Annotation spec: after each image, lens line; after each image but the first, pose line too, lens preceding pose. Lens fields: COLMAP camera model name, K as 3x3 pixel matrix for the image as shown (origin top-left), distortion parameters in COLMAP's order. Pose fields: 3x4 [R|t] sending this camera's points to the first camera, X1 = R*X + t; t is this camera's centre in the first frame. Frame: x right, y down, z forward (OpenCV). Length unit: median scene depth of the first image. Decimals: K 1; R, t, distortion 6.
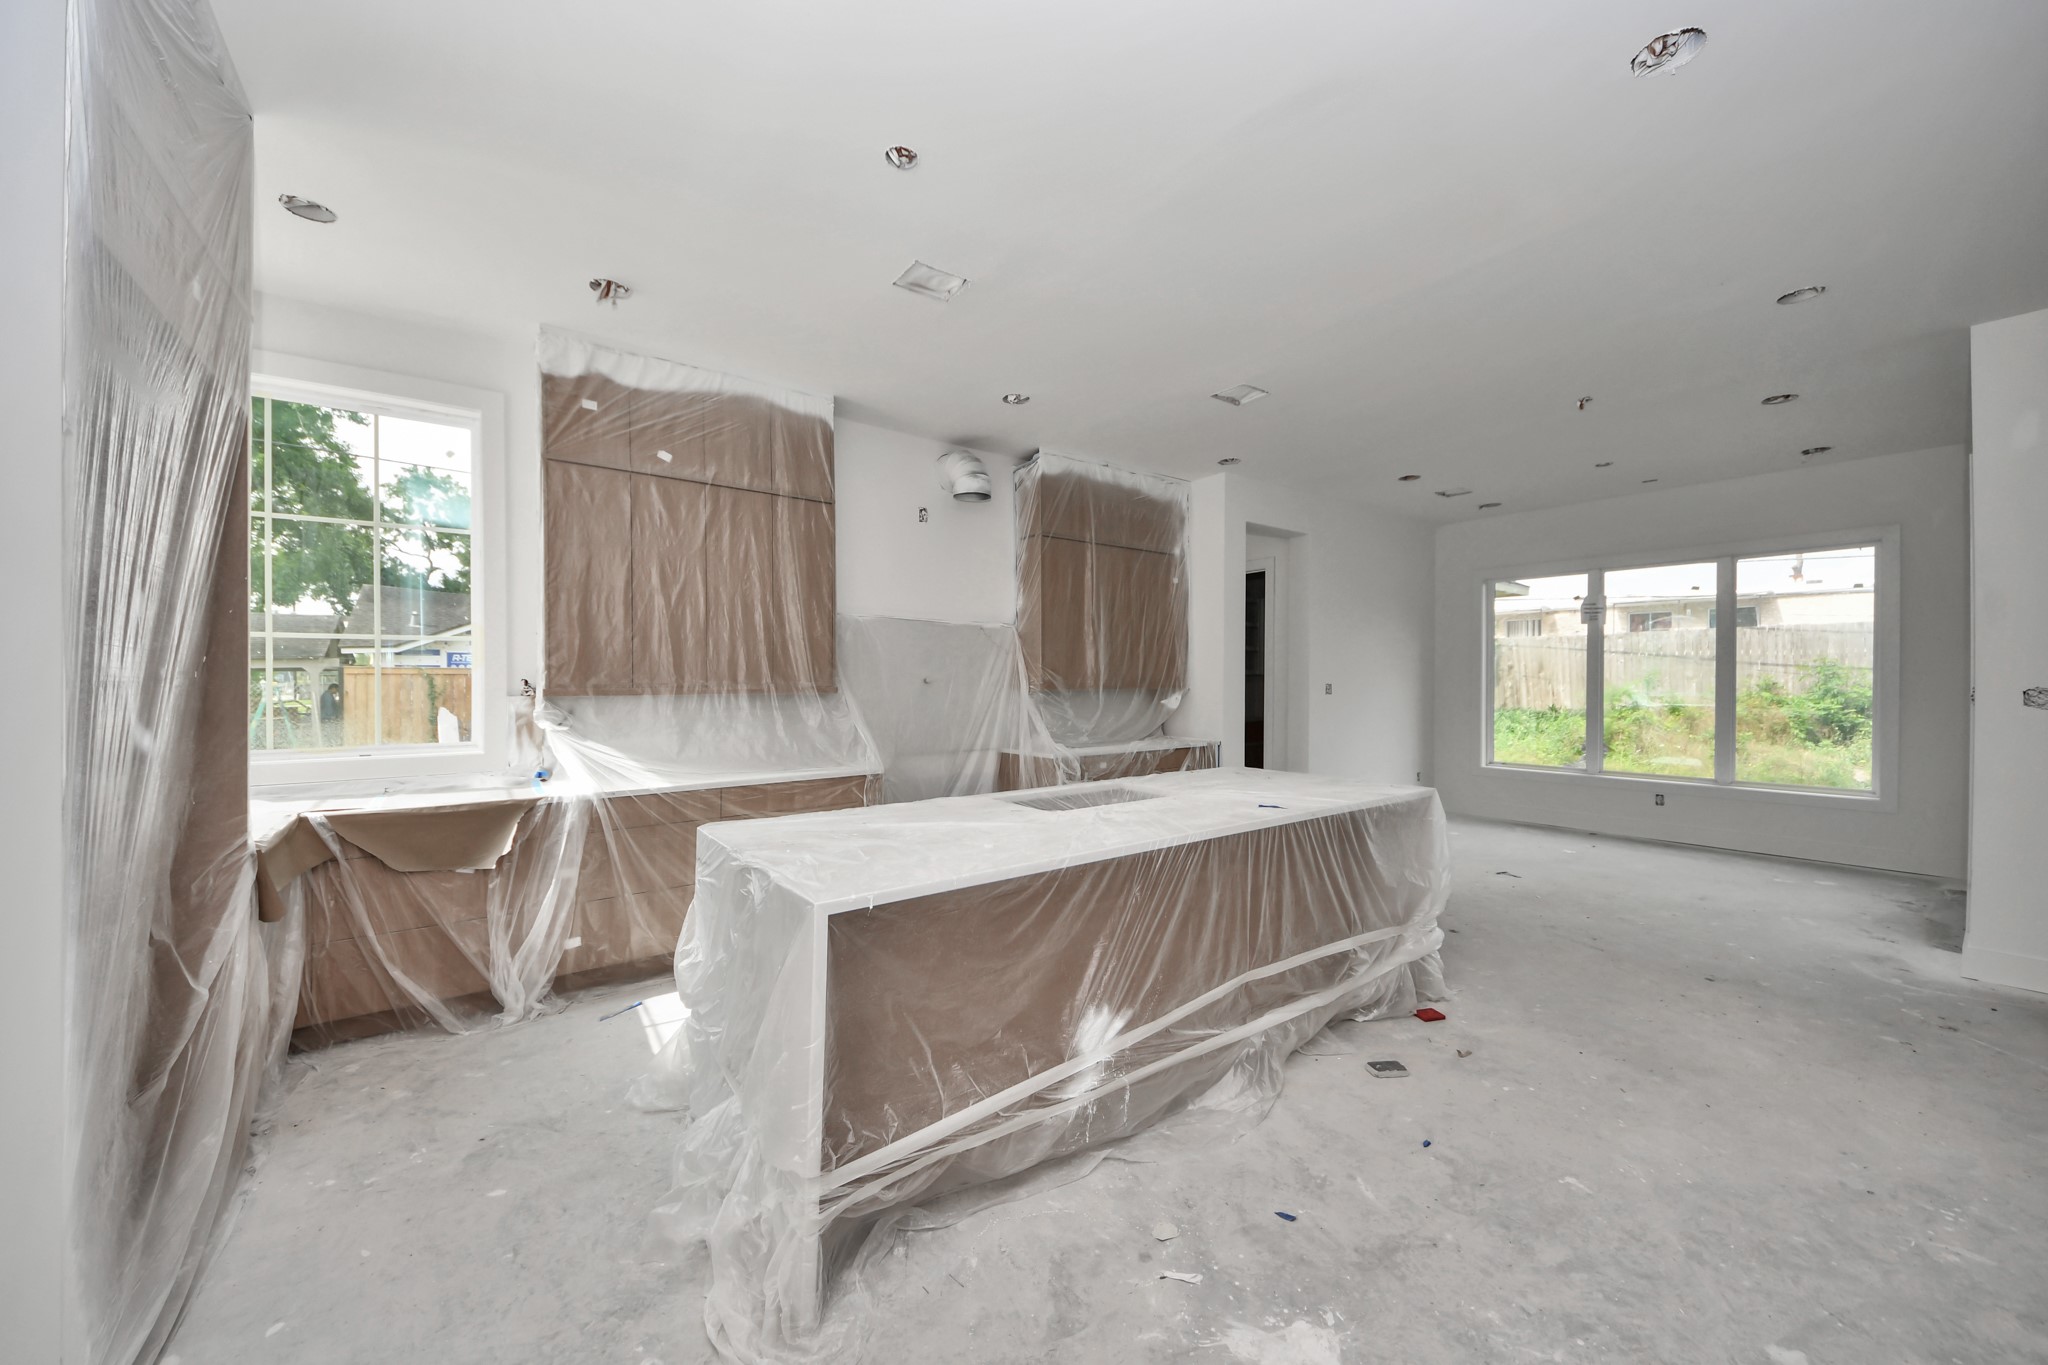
lens RADIAL K [[730.6, 0, 1023.3], [0, 730.6, 676.4], [0, 0, 1]] dist [0.062130, -0.021348]
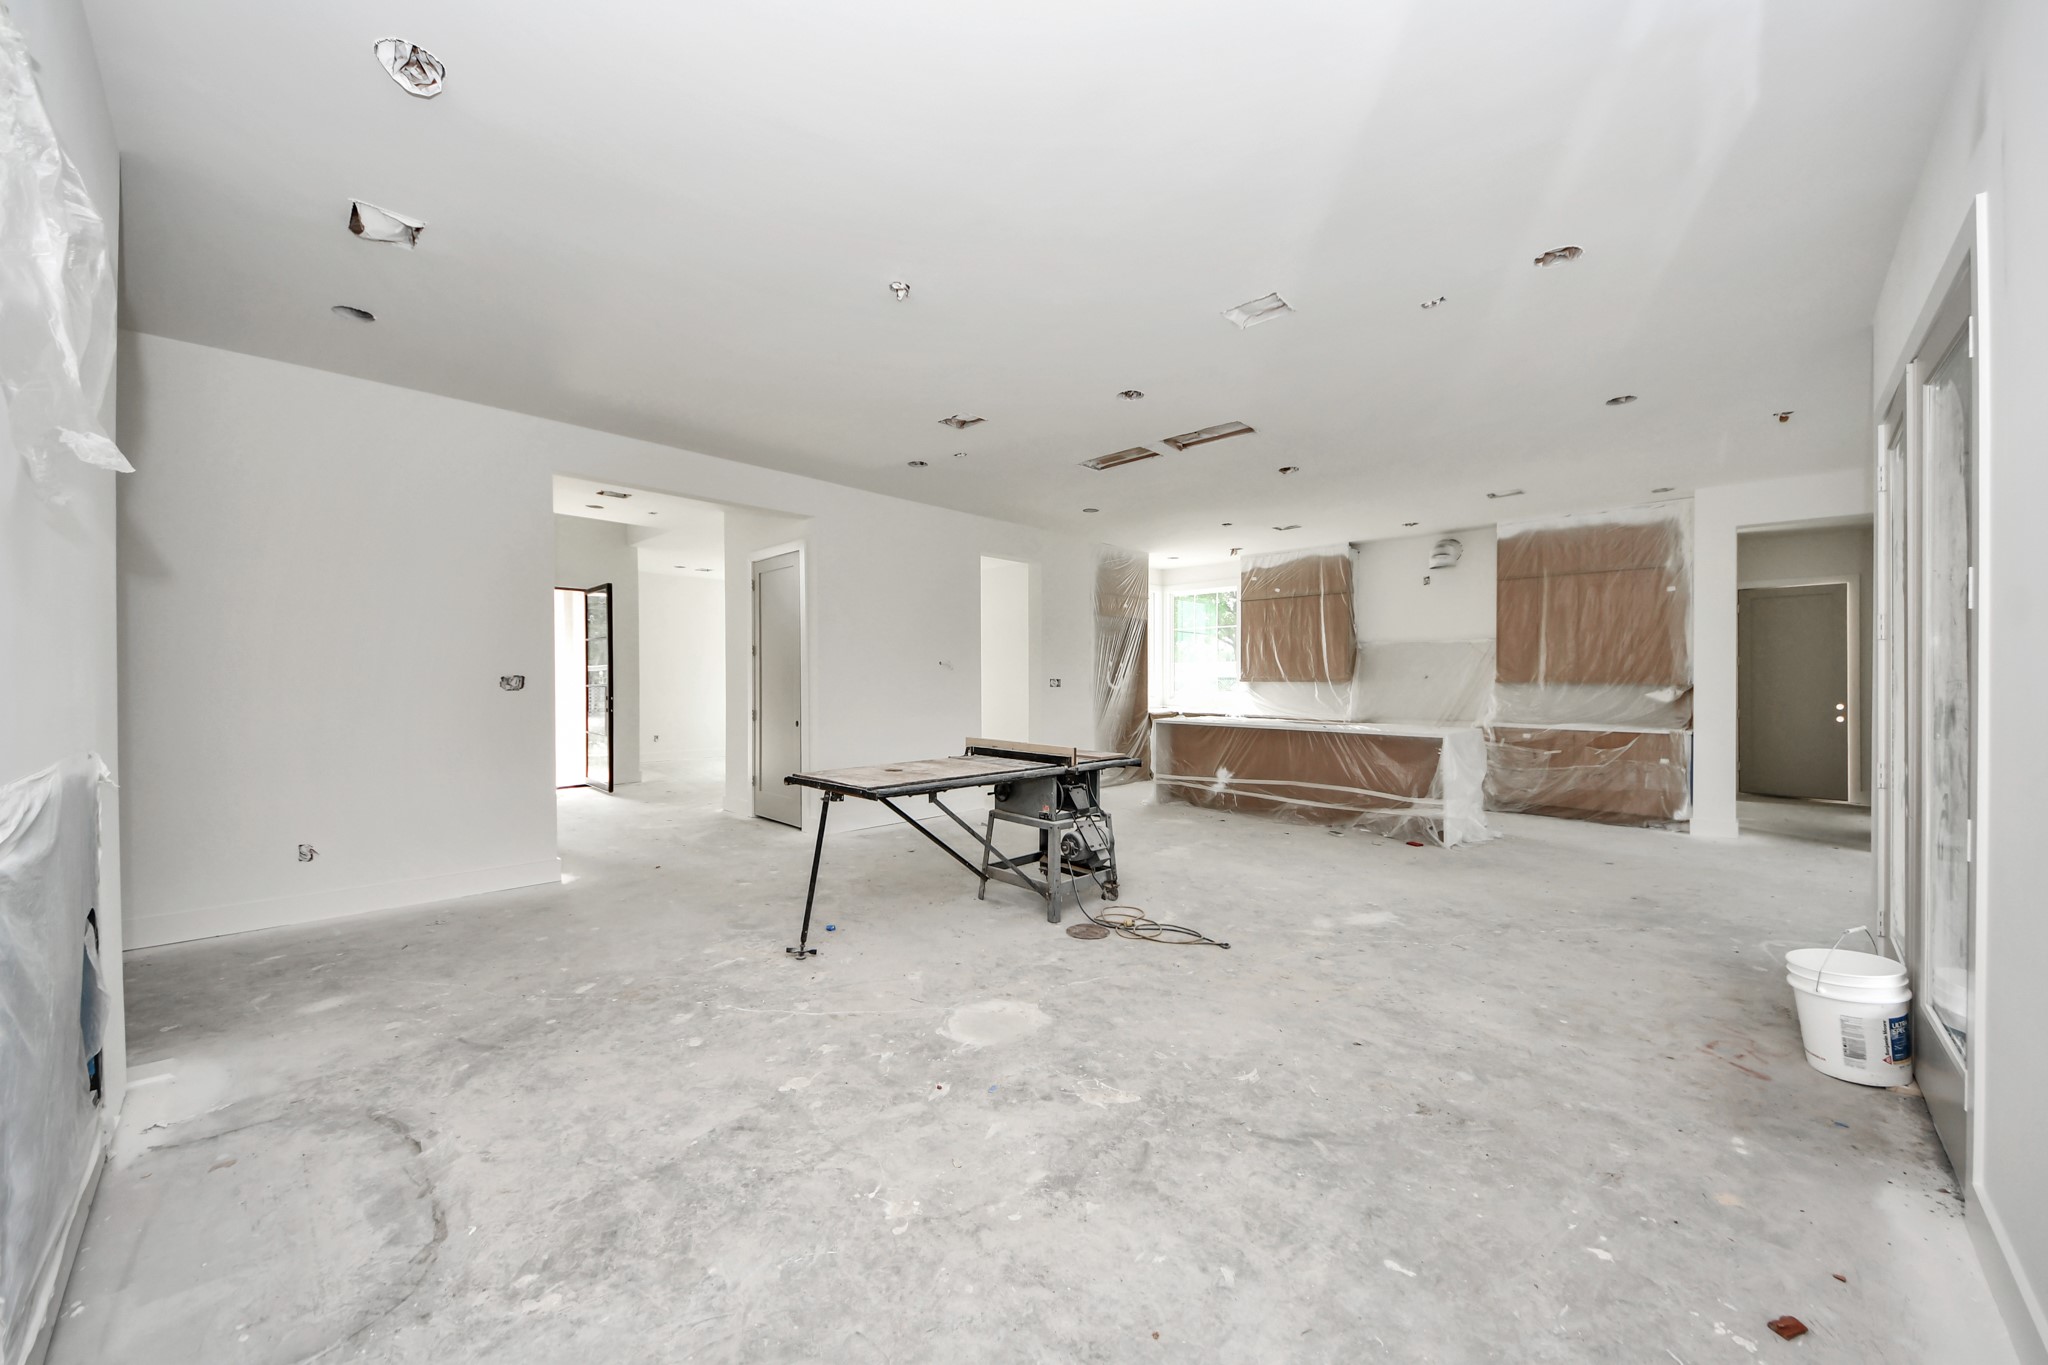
lens RADIAL K [[734.4, 0, 1018.3], [0, 734.4, 682.8], [0, 0, 1]] dist [0.035570, -0.021907]
pose [[0.143393, 0.009334, -0.989622, 1.952117], [0.003040, 0.999947, 0.009872, 0.000033], [0.989661, -0.004424, 0.143357, -0.270751]]
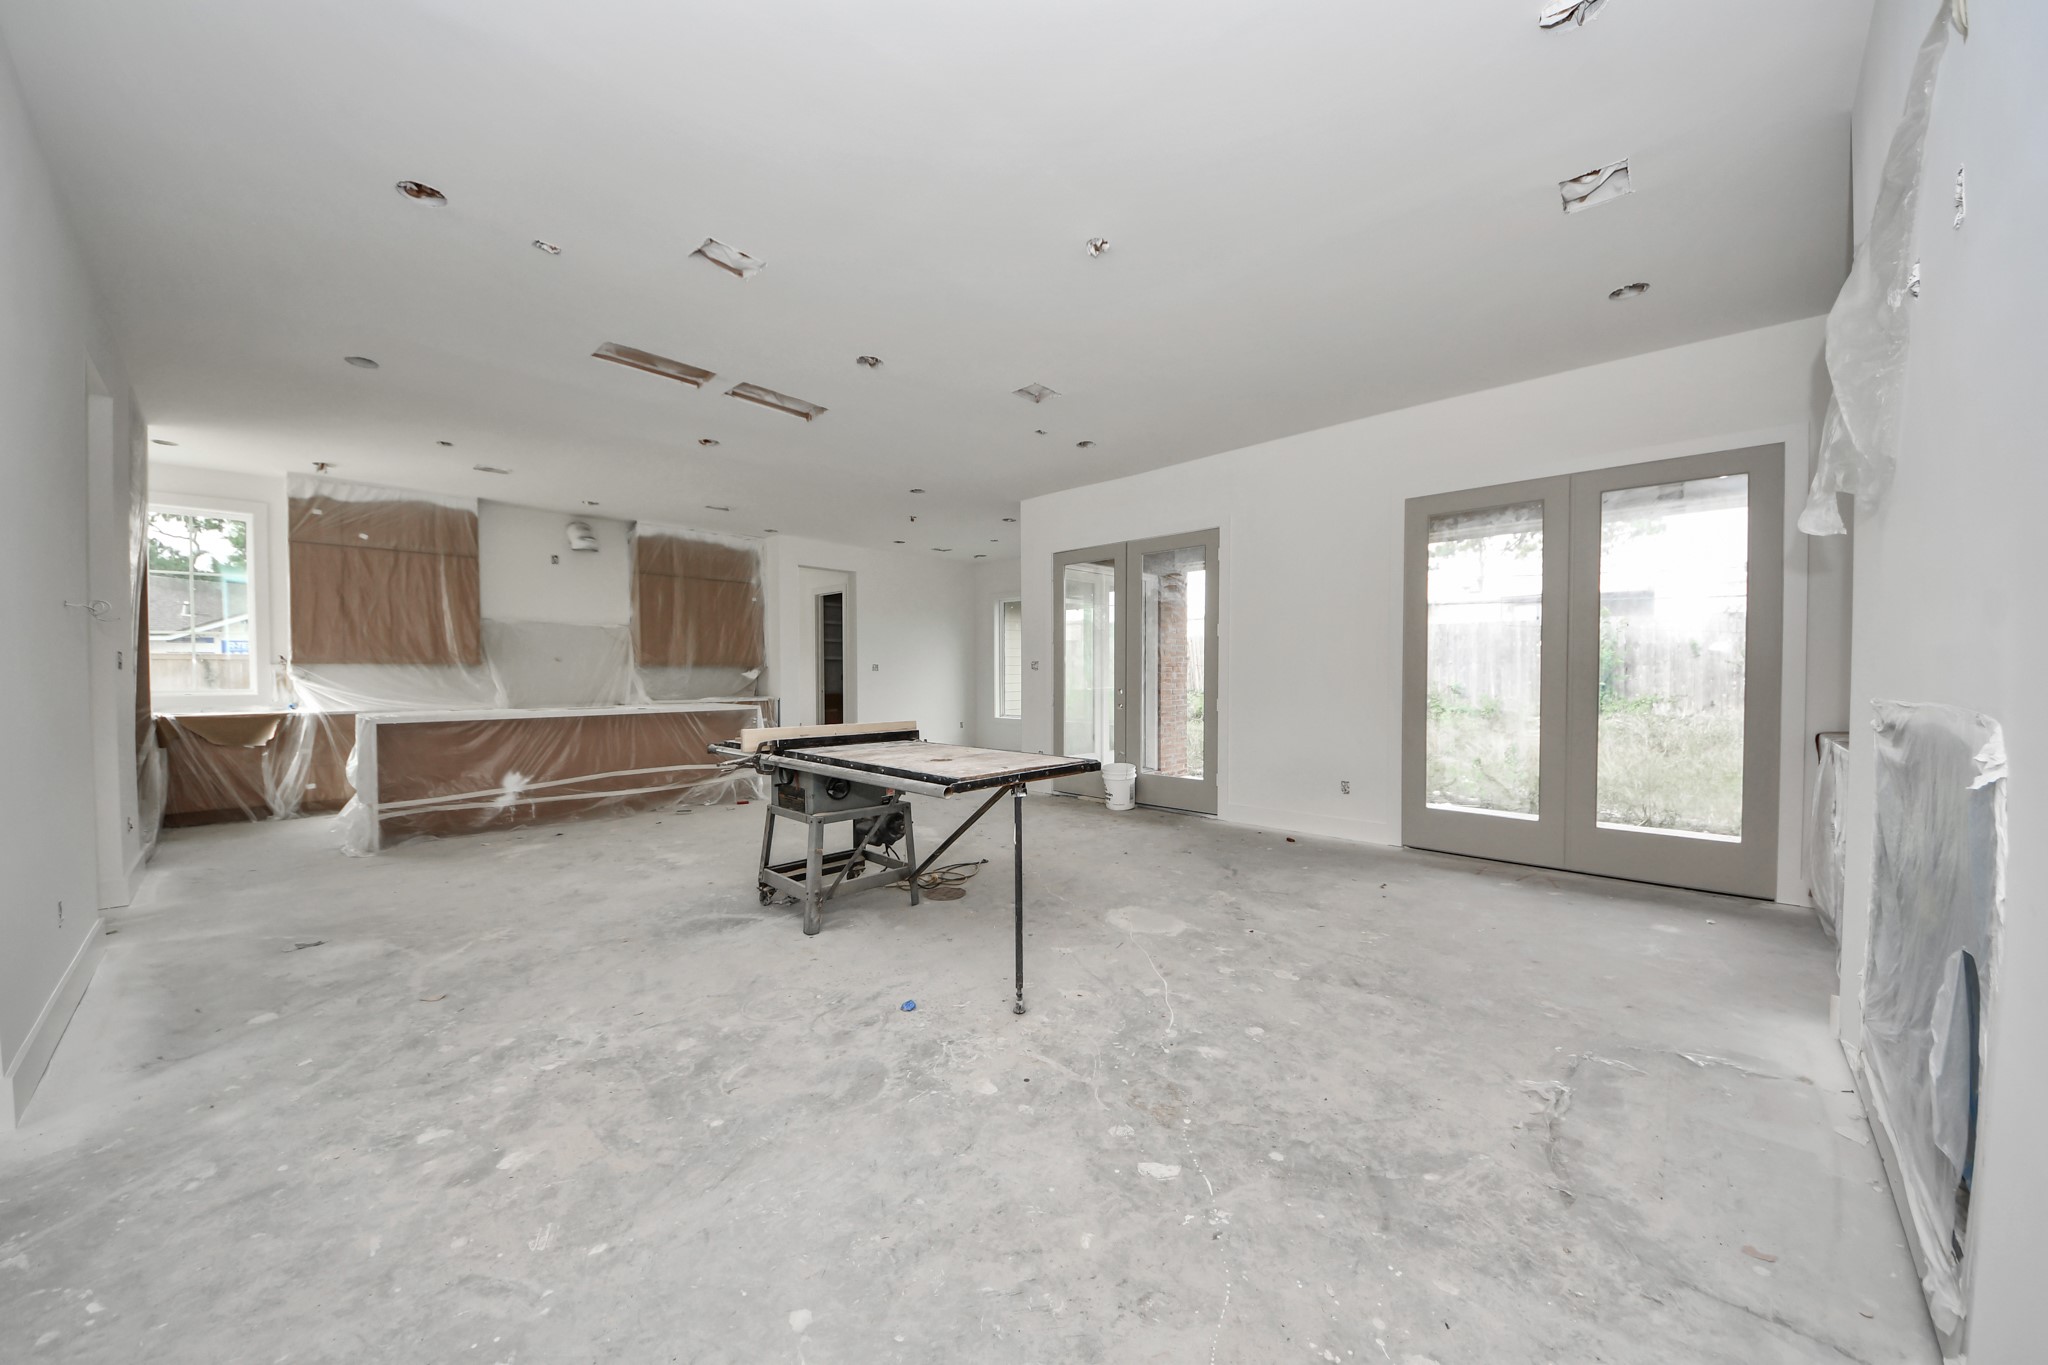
lens RADIAL K [[734.4, 0, 1018.3], [0, 734.4, 682.8], [0, 0, 1]] dist [0.035570, -0.021907]
pose [[0.985416, -0.002204, 0.170151, 0.819531], [-0.001000, 0.999824, 0.018741, 0.035583], [-0.170162, -0.018637, 0.985240, -1.130934]]
